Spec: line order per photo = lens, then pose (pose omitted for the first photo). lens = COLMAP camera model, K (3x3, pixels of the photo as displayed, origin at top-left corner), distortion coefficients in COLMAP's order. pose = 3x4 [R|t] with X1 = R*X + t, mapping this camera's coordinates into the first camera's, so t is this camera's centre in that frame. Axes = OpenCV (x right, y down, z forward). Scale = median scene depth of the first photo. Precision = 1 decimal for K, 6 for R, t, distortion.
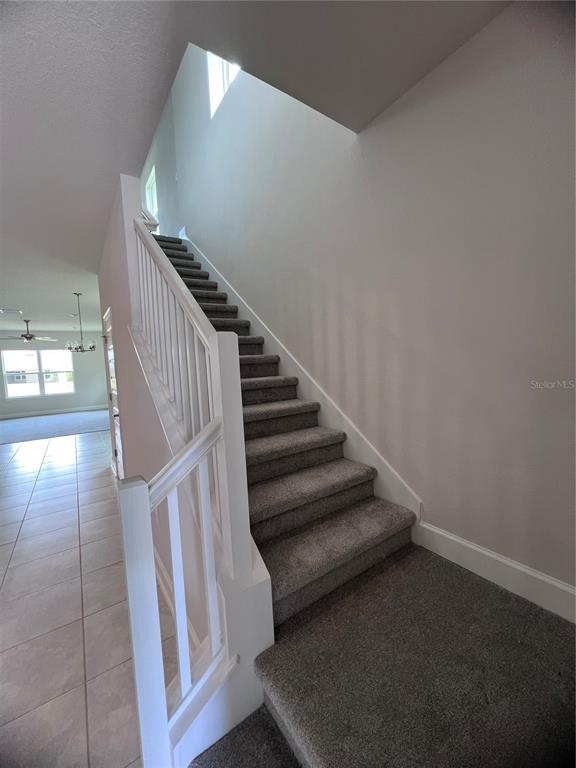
lens RADIAL K [[308.2, 0, 285.4], [0, 308.2, 386.3], [0, 0, 1]] dist [0.000621, 0.000407]
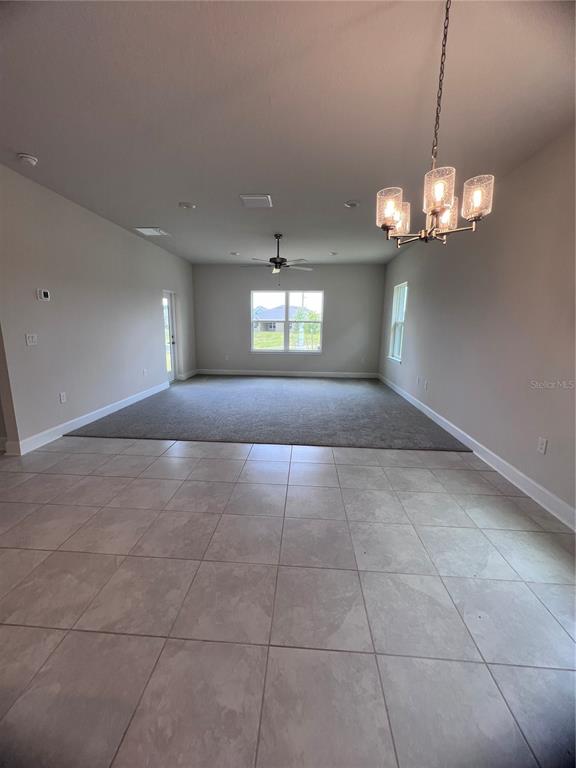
lens RADIAL K [[308.2, 0, 285.4], [0, 308.2, 386.3], [0, 0, 1]] dist [0.000621, 0.000407]
pose [[0.781820, 0.174246, -0.598662, -0.309417], [-0.092454, 0.981940, 0.165062, -0.011036], [0.616612, -0.073700, 0.783810, 0.384734]]
